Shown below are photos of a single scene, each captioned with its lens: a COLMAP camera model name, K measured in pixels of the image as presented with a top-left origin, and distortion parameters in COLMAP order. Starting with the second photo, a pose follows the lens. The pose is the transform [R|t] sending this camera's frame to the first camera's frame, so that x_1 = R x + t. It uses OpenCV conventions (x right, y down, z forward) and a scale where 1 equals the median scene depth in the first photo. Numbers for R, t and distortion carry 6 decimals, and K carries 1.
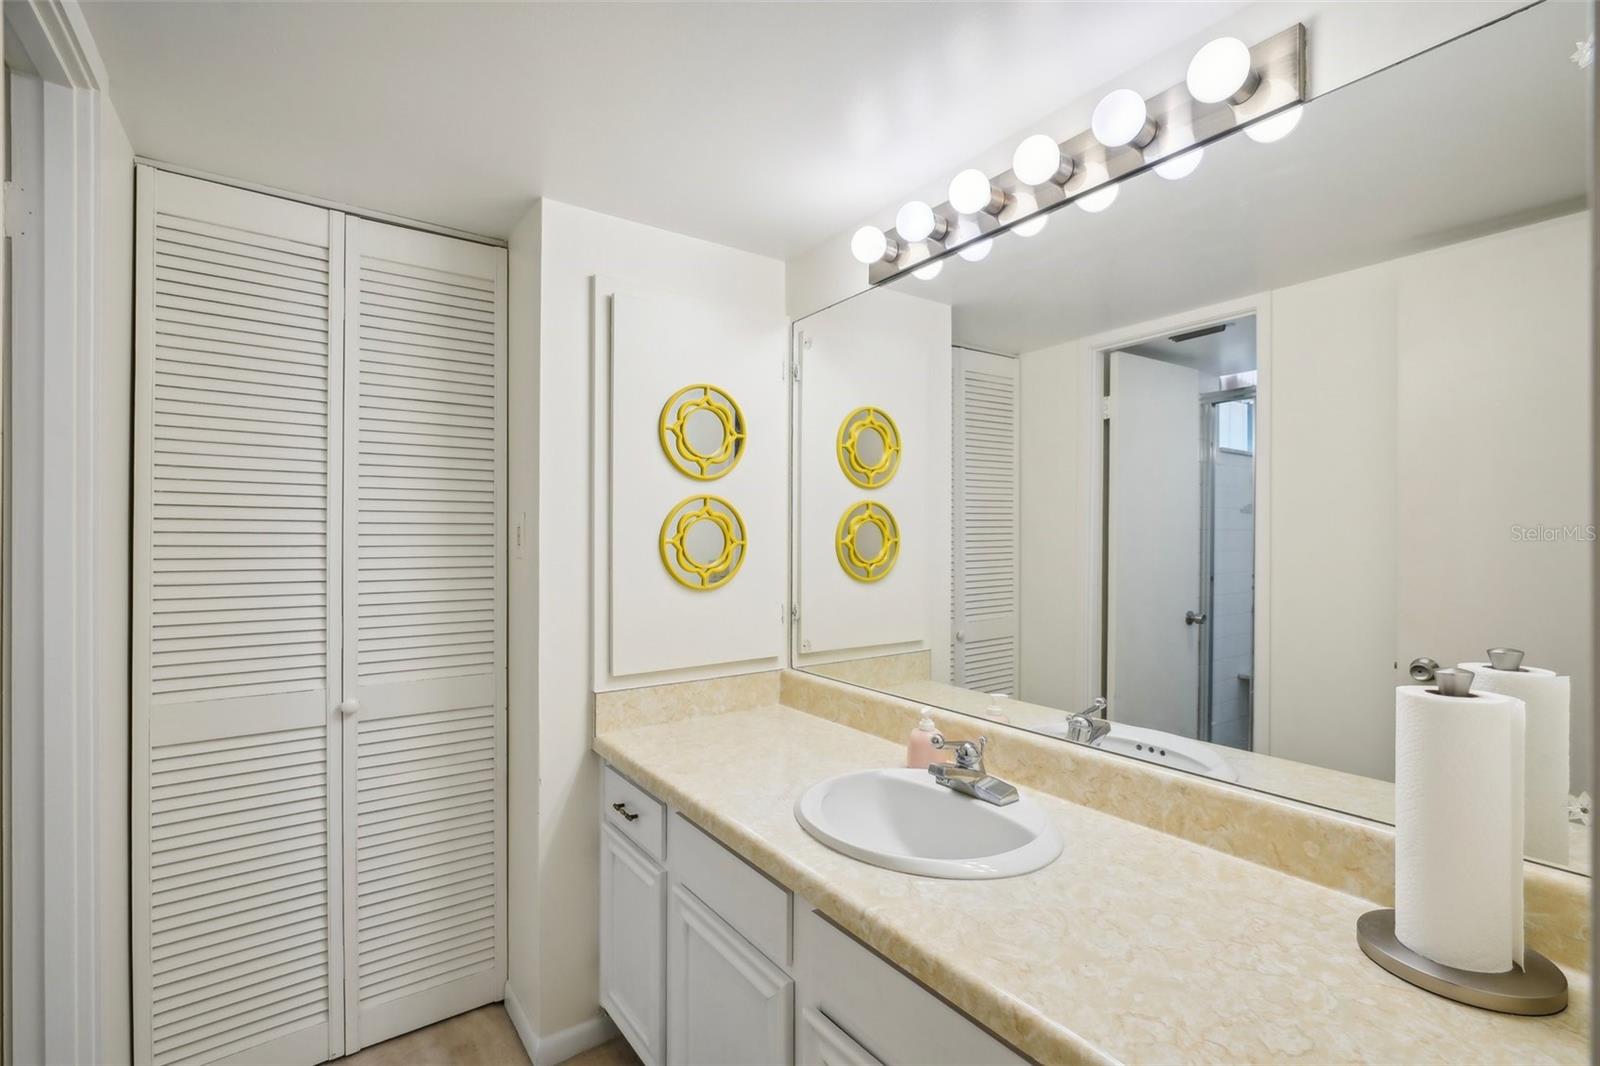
lens RADIAL K [[709.4, 0, 800.0], [0, 709.4, 533.0], [0, 0, 1]] dist [-0.014345, 0.008499]
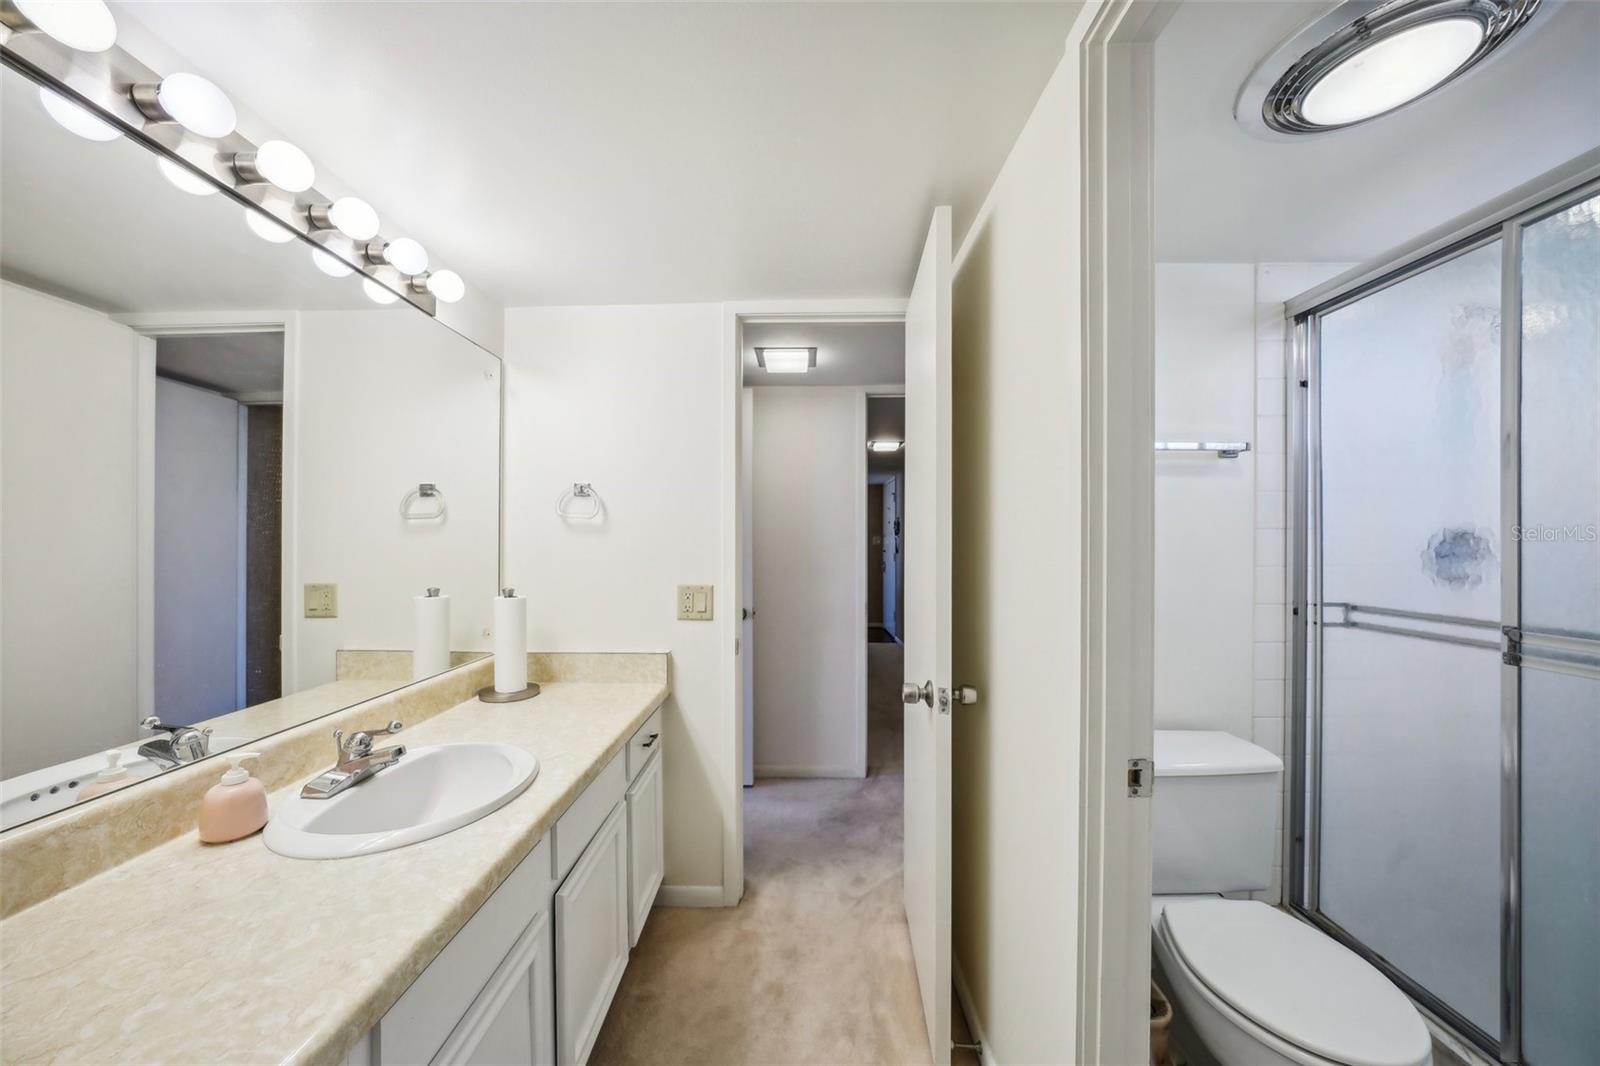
lens RADIAL K [[564.8, 0, 800.0], [0, 564.8, 533.0], [0, 0, 1]] dist [-0.018148, 0.000009]
pose [[-0.805881, 0.011176, 0.591972, -0.721270], [-0.000696, 0.999803, -0.019824, 0.011725], [-0.592077, -0.016388, -0.805715, 1.171353]]
